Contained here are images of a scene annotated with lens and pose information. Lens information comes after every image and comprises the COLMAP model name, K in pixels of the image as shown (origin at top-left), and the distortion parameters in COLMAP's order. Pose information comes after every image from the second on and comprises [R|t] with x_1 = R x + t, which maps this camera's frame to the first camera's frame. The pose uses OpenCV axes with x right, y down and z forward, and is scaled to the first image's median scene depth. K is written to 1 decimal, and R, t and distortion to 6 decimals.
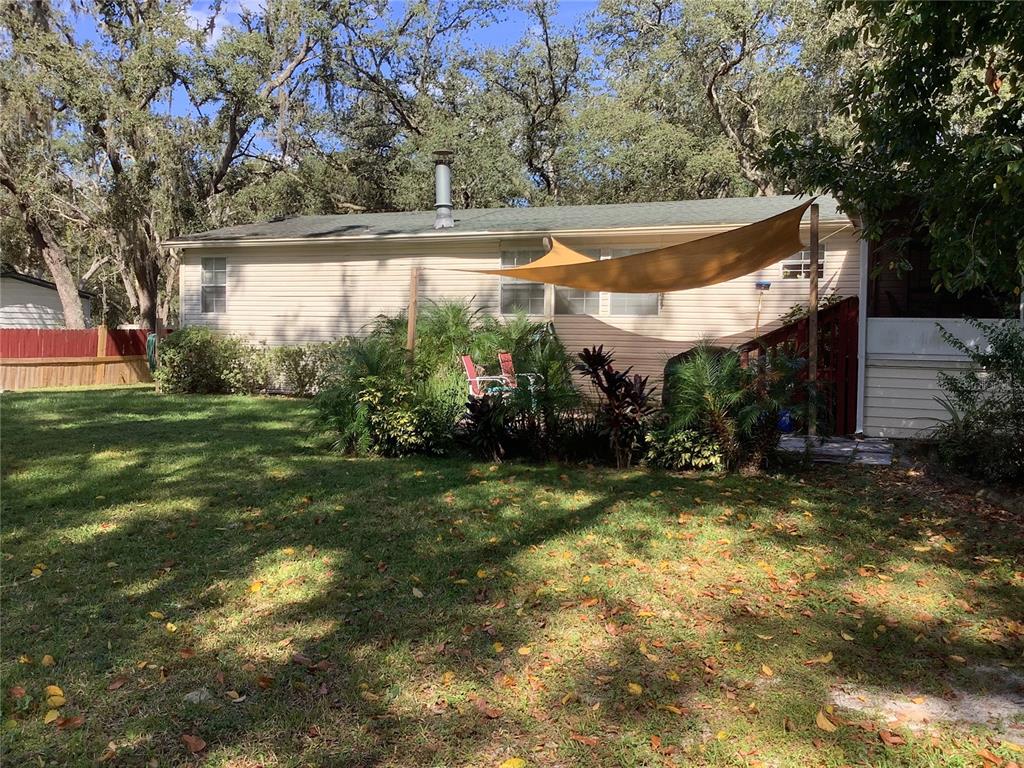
lens RADIAL K [[931.1, 0, 512.0], [0, 931.1, 384.0], [0, 0, 1]] dist [0.126023, -0.260608]
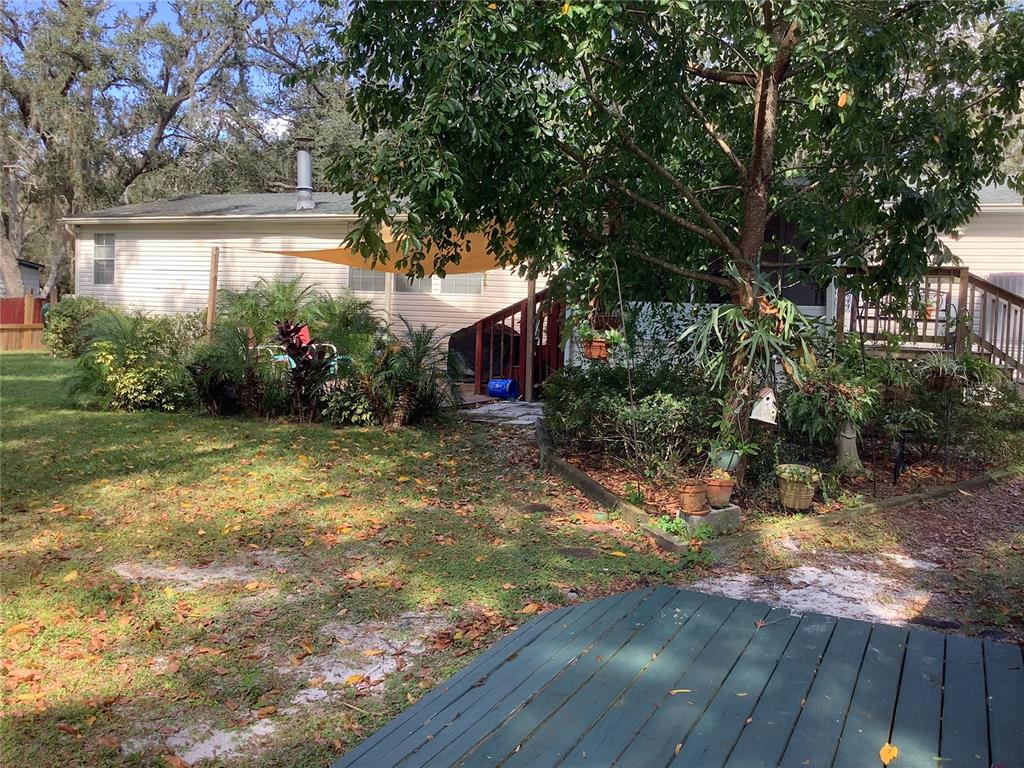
lens RADIAL K [[931.1, 0, 512.0], [0, 931.1, 384.0], [0, 0, 1]] dist [0.126023, -0.260608]
pose [[0.999478, 0.020330, -0.025111, 0.185237], [-0.019715, 0.999505, 0.024512, 0.002916], [0.025597, -0.024004, 0.999384, -0.076608]]
